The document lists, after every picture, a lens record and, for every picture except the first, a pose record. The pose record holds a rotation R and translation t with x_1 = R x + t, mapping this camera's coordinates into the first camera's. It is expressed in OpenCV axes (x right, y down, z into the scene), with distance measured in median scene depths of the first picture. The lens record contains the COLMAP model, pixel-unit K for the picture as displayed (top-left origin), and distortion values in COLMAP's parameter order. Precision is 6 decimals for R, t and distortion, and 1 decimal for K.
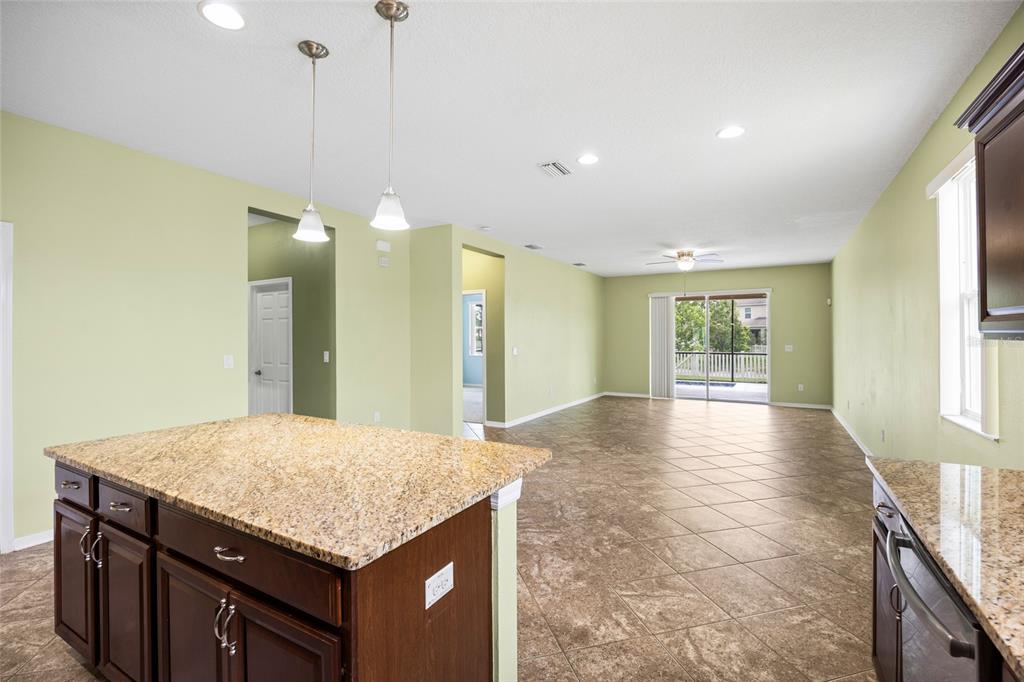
lens RADIAL K [[456.0, 0, 513.5], [0, 456.0, 338.2], [0, 0, 1]] dist [0.003761, 0.000752]
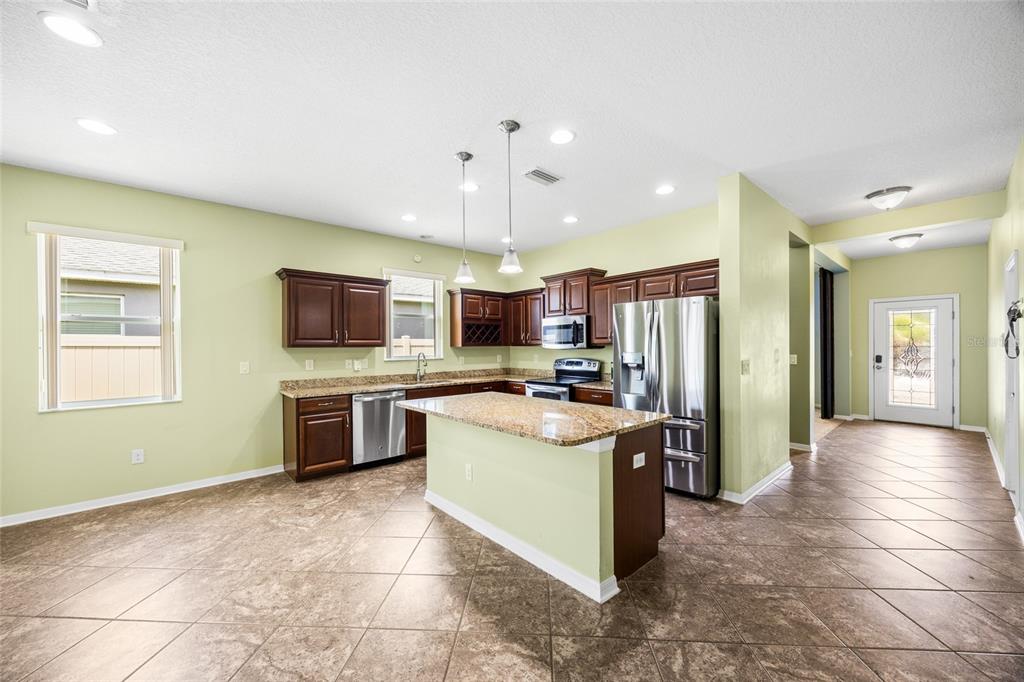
lens RADIAL K [[390.9, 0, 516.4], [0, 390.9, 348.0], [0, 0, 1]] dist [-0.000785, -0.000057]
pose [[-0.948792, 0.005867, 0.315848, -0.211547], [0.008655, 0.999935, 0.007426, -0.000535], [-0.315784, 0.009780, -0.948781, 0.539401]]
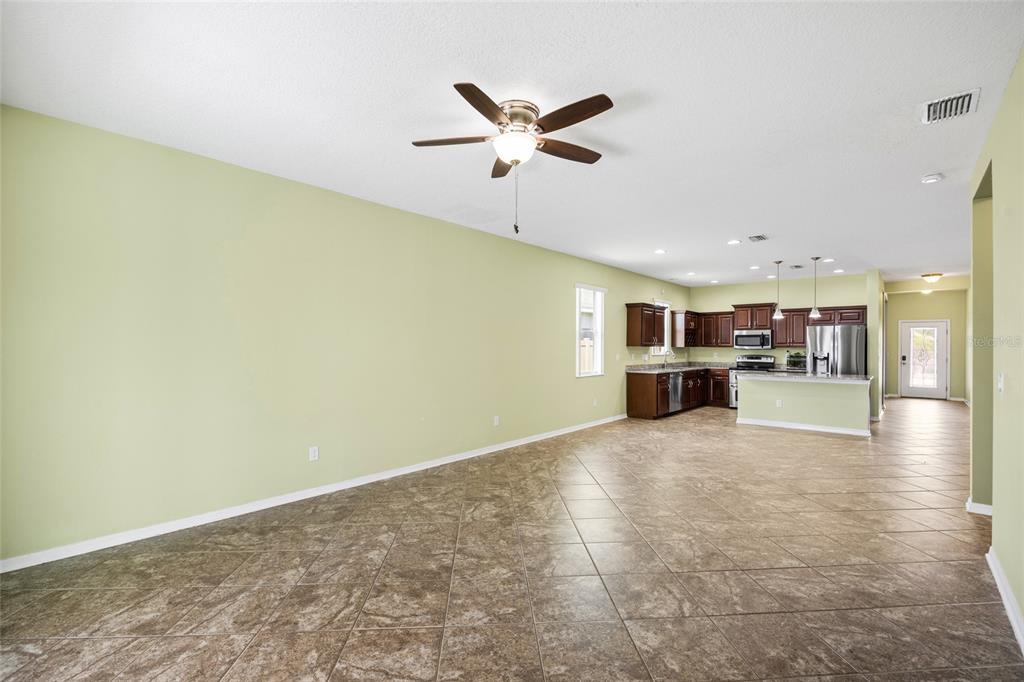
lens RADIAL K [[450.0, 0, 515.0], [0, 450.0, 343.0], [0, 0, 1]] dist [-0.014794, 0.000943]
pose [[-0.980995, -0.004104, 0.193991, 0.264095], [-0.005270, 0.999971, -0.005496, -0.000506], [-0.193963, -0.006414, -0.980988, 1.168440]]
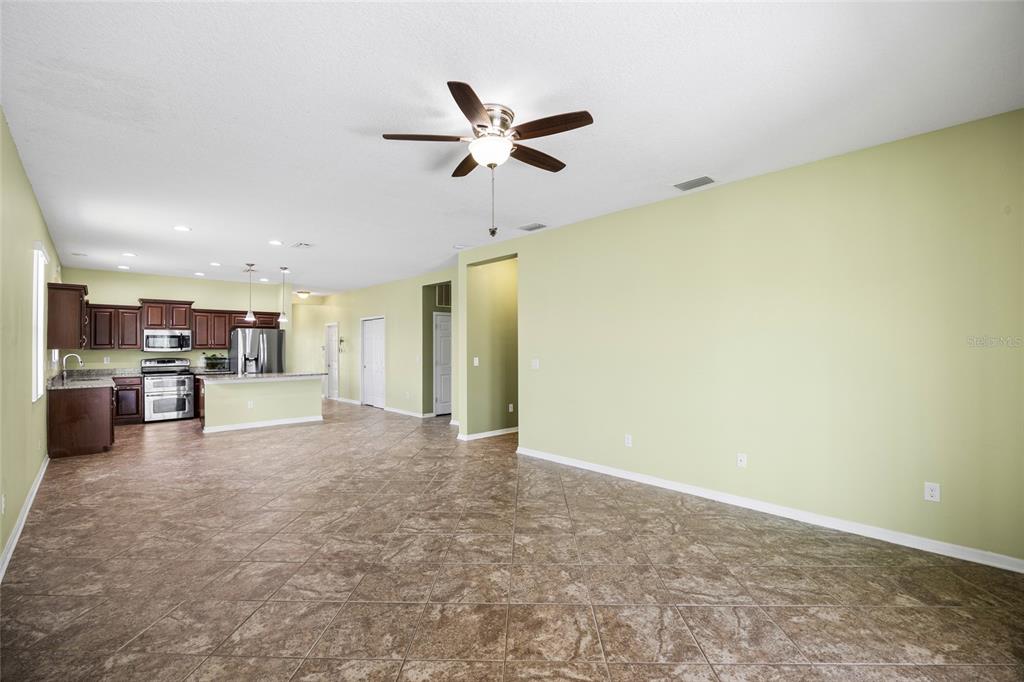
lens RADIAL K [[450.0, 0, 515.0], [0, 450.0, 343.0], [0, 0, 1]] dist [-0.014794, 0.000943]
pose [[-0.284658, -0.011039, -0.958566, 0.619570], [0.002039, 0.999924, -0.012121, 0.000321], [0.958627, -0.005405, -0.284614, 0.968397]]
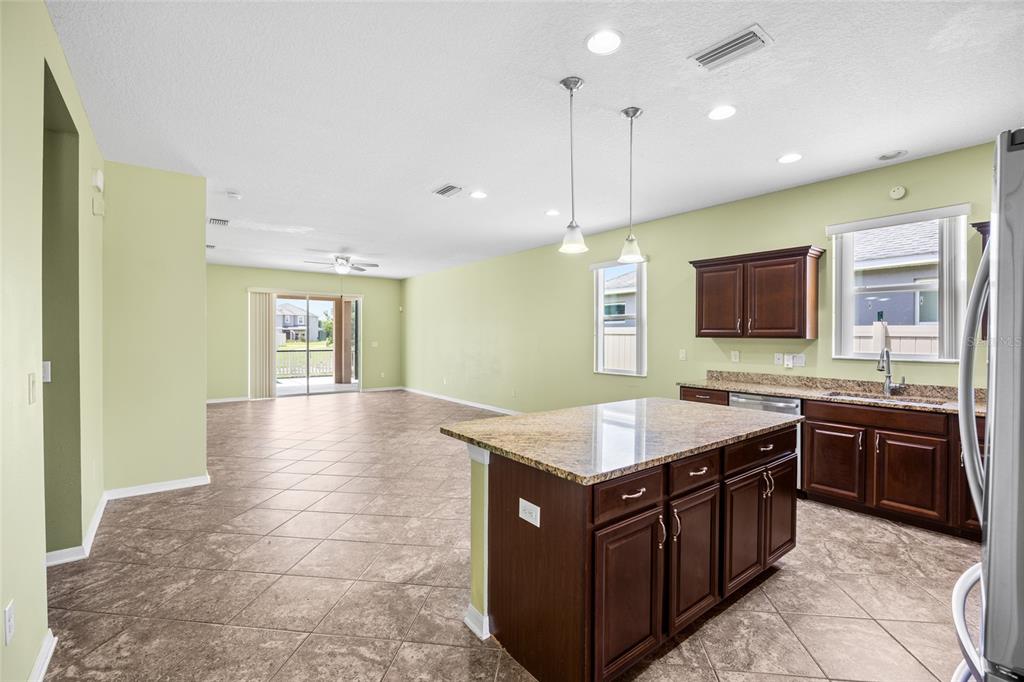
lens RADIAL K [[454.4, 0, 512.0], [0, 454.4, 341.0], [0, 0, 1]] dist [-0.007083, 0.000241]
pose [[0.386987, -0.009583, 0.922036, -0.403353], [-0.001847, 0.999936, 0.011168, -0.001278], [-0.922083, -0.006025, 0.386944, 0.181006]]
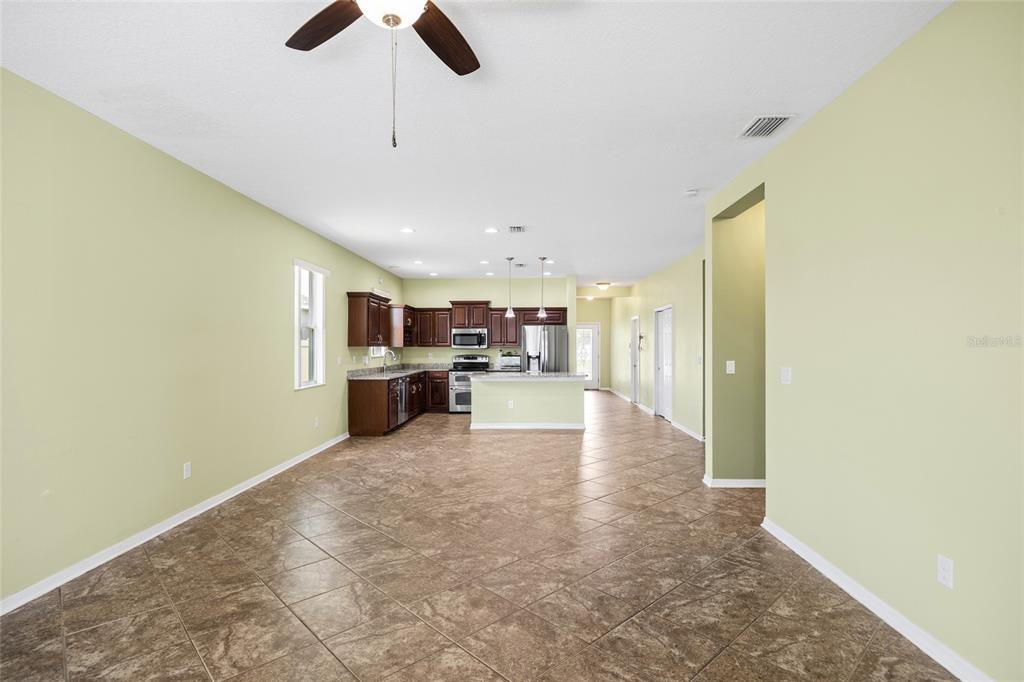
lens RADIAL K [[505.7, 0, 513.5], [0, 505.7, 344.1], [0, 0, 1]] dist [-0.008304, -0.000369]
pose [[-0.880021, -0.001752, -0.474931, 0.375920], [0.000142, 0.999992, -0.003951, -0.000442], [0.474934, -0.003544, -0.880014, 1.059294]]
